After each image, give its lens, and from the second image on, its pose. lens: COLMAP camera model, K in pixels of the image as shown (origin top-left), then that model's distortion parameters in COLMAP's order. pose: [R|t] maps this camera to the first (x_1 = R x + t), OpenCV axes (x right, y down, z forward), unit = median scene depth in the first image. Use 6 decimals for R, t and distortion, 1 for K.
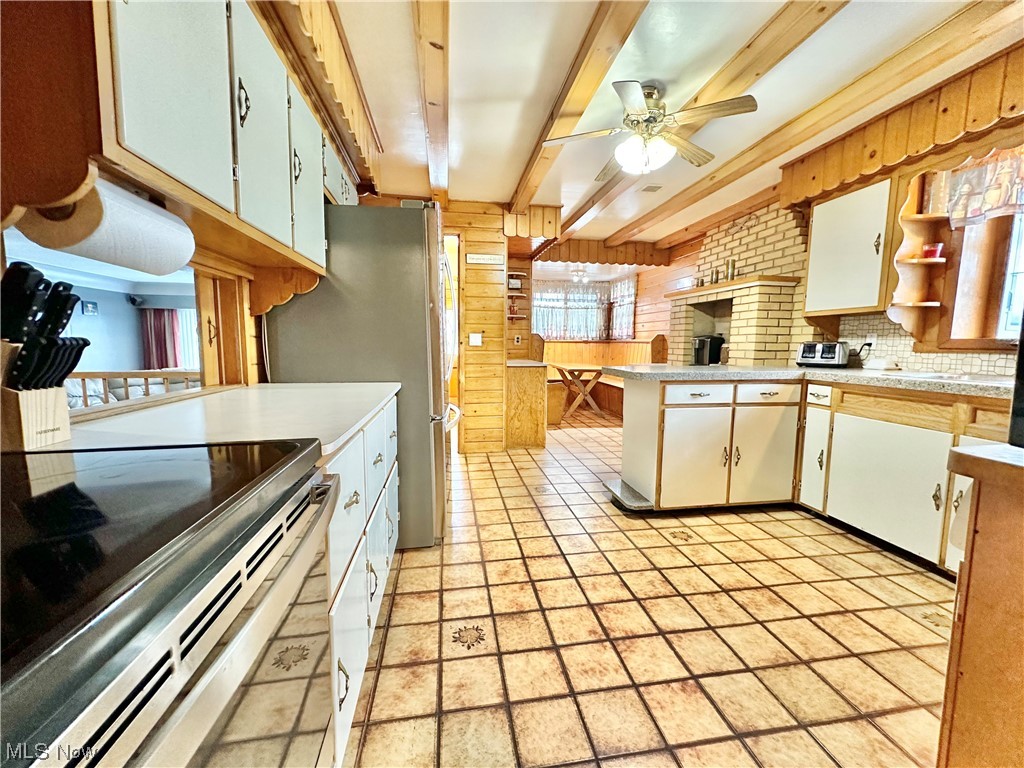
lens RADIAL K [[409.7, 0, 511.8], [0, 409.7, 383.3], [0, 0, 1]] dist [-0.002121, -0.000233]
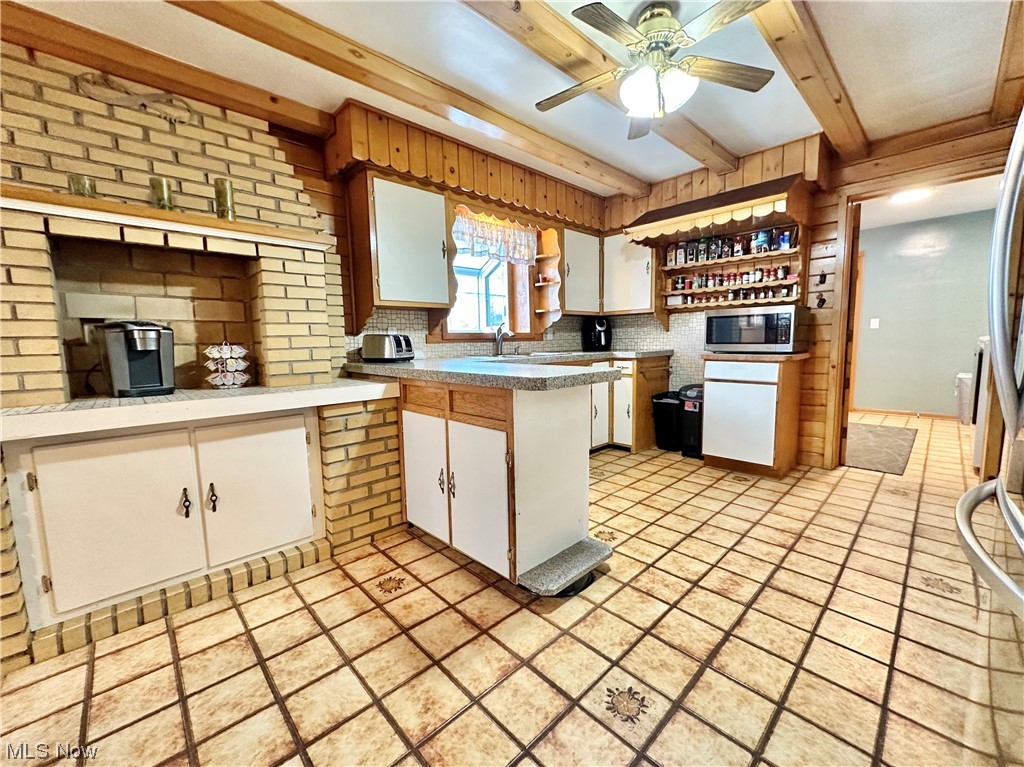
lens RADIAL K [[409.7, 0, 512.3], [0, 409.7, 381.9], [0, 0, 1]] dist [-0.002121, -0.000233]
pose [[-0.564185, -0.078881, 0.821872, -0.234181], [0.097844, 0.982024, 0.161418, -0.164945], [-0.819830, 0.171485, -0.546325, 1.812565]]
